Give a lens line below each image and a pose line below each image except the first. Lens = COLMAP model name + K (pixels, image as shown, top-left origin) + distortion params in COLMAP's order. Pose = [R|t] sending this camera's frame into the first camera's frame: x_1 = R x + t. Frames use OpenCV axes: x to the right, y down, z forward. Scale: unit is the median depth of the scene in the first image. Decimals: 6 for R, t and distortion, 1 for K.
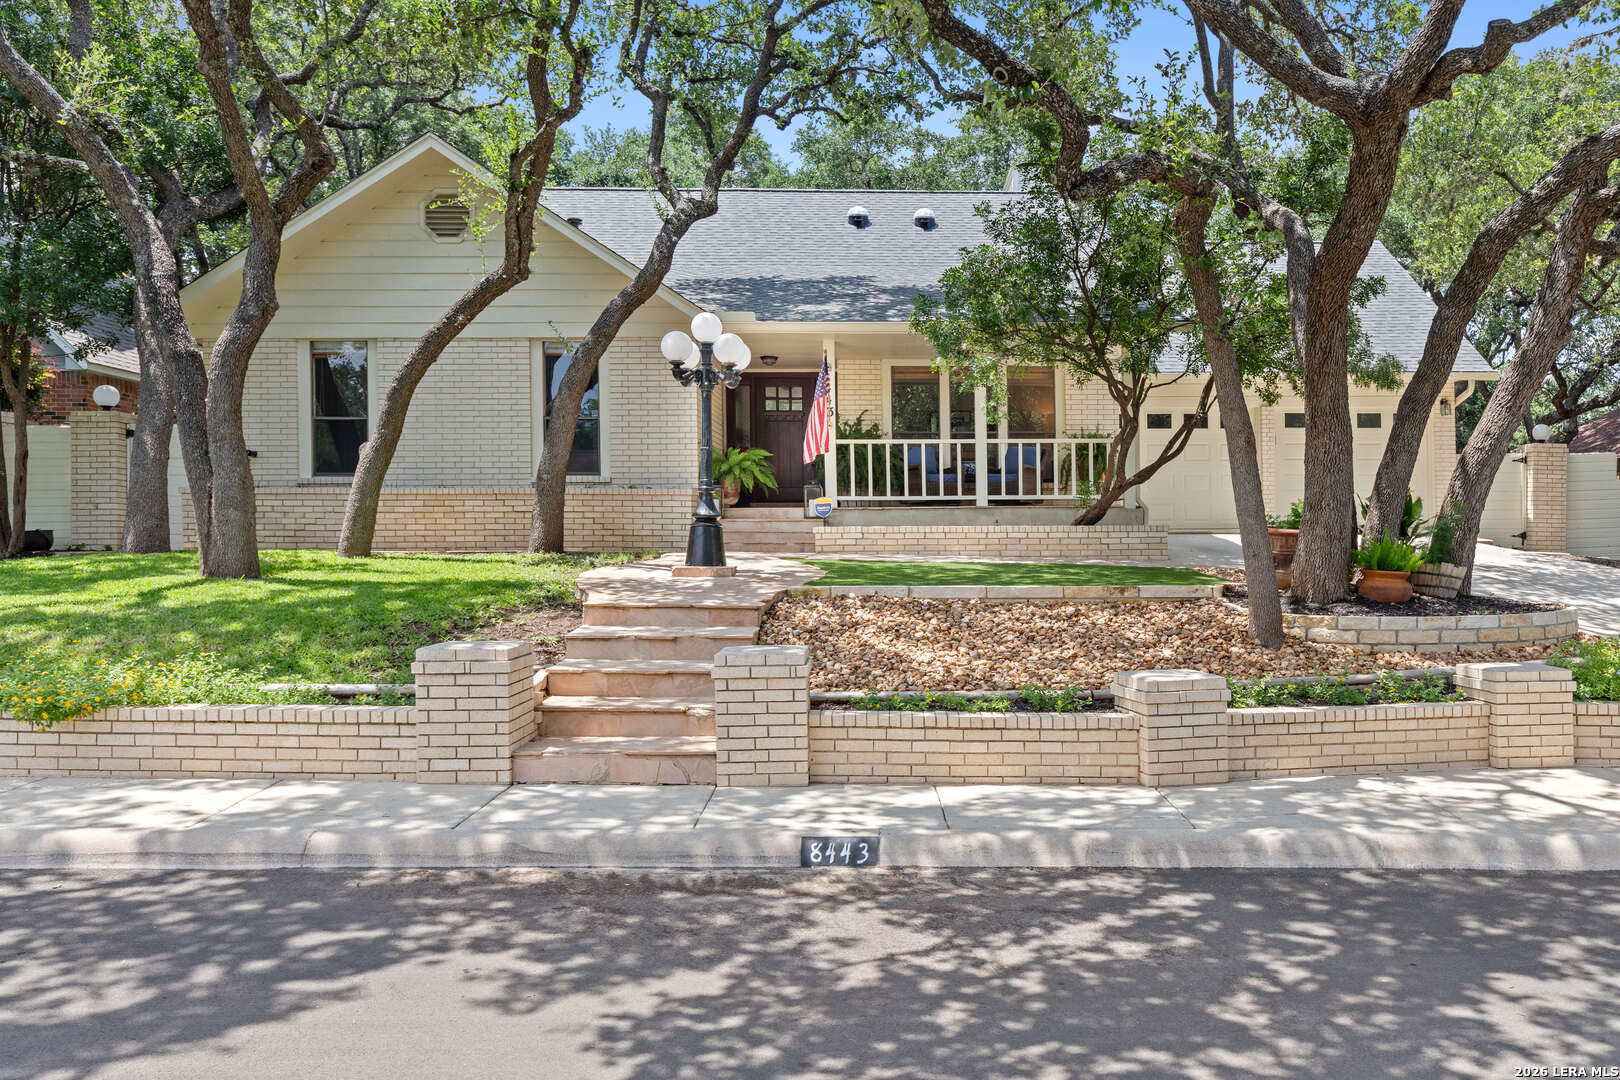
lens RADIAL K [[1258.6, 0, 810.0], [0, 1258.6, 540.0], [0, 0, 1]] dist [-0.003719, -0.001686]
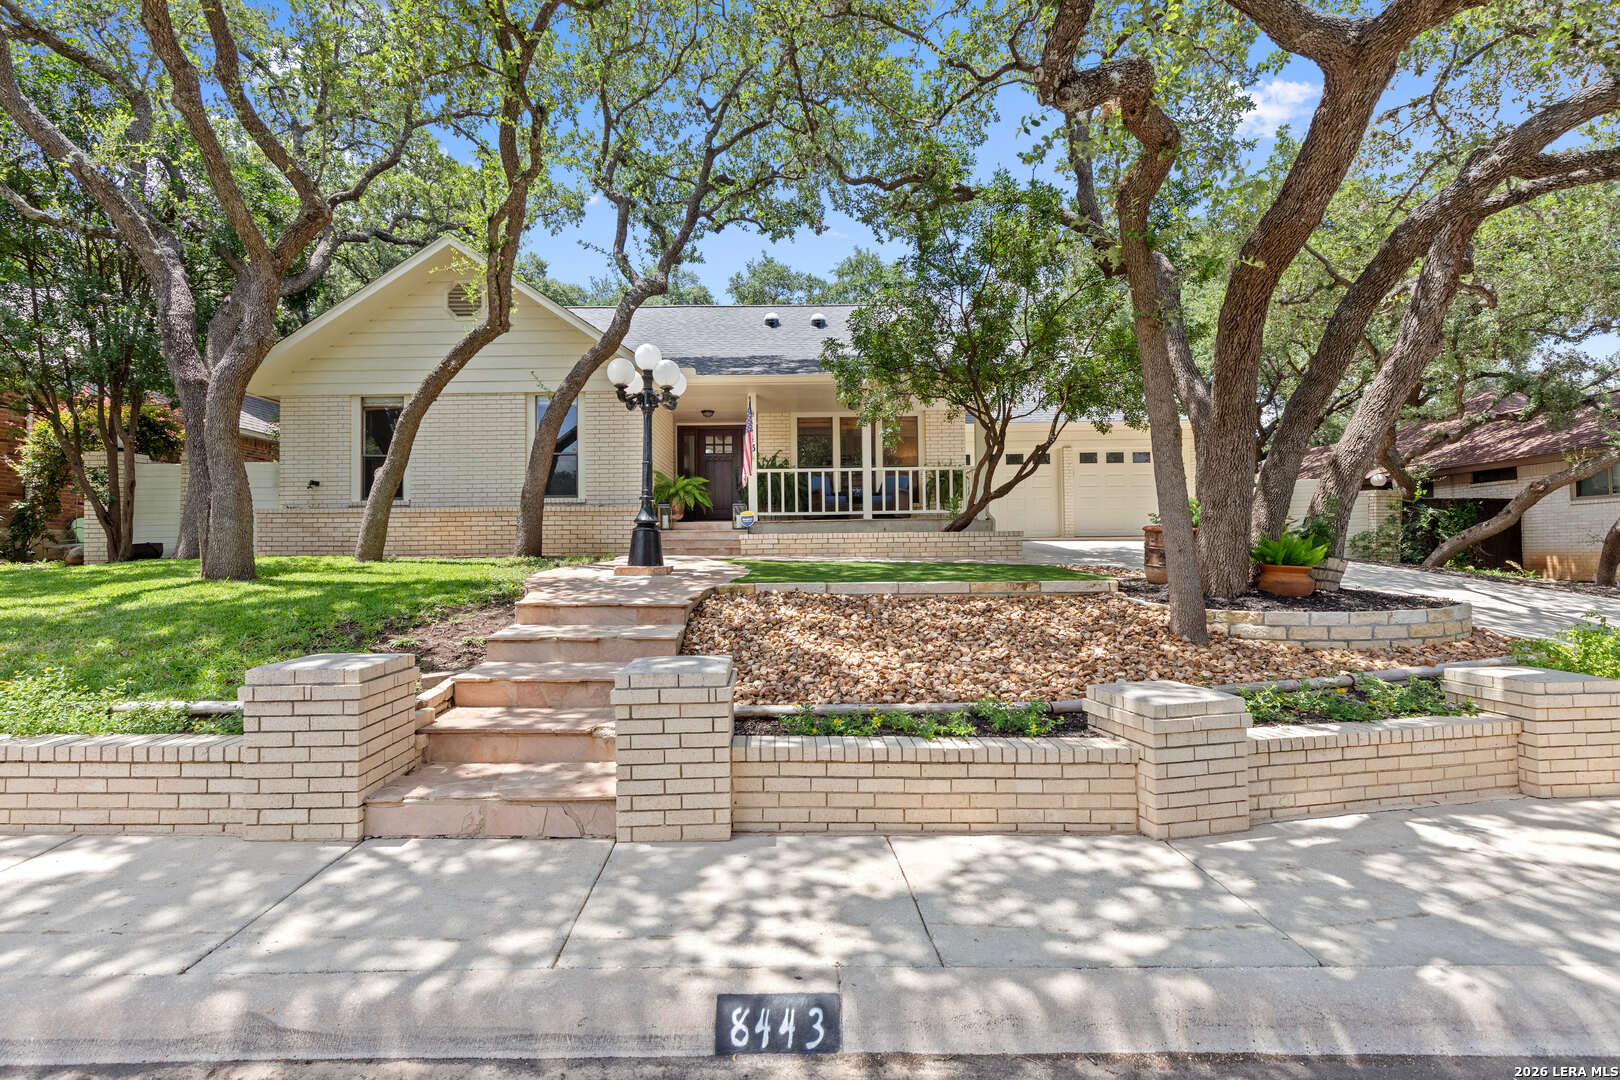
lens RADIAL K [[852.6, 0, 795.0], [0, 852.6, 414.5], [0, 0, 1]] dist [0.002796, 0.000192]
pose [[0.997763, 0.005499, 0.066617, 0.001010], [0.004926, 0.987851, -0.155325, 0.006483], [-0.066662, 0.155306, 0.985615, 0.232647]]
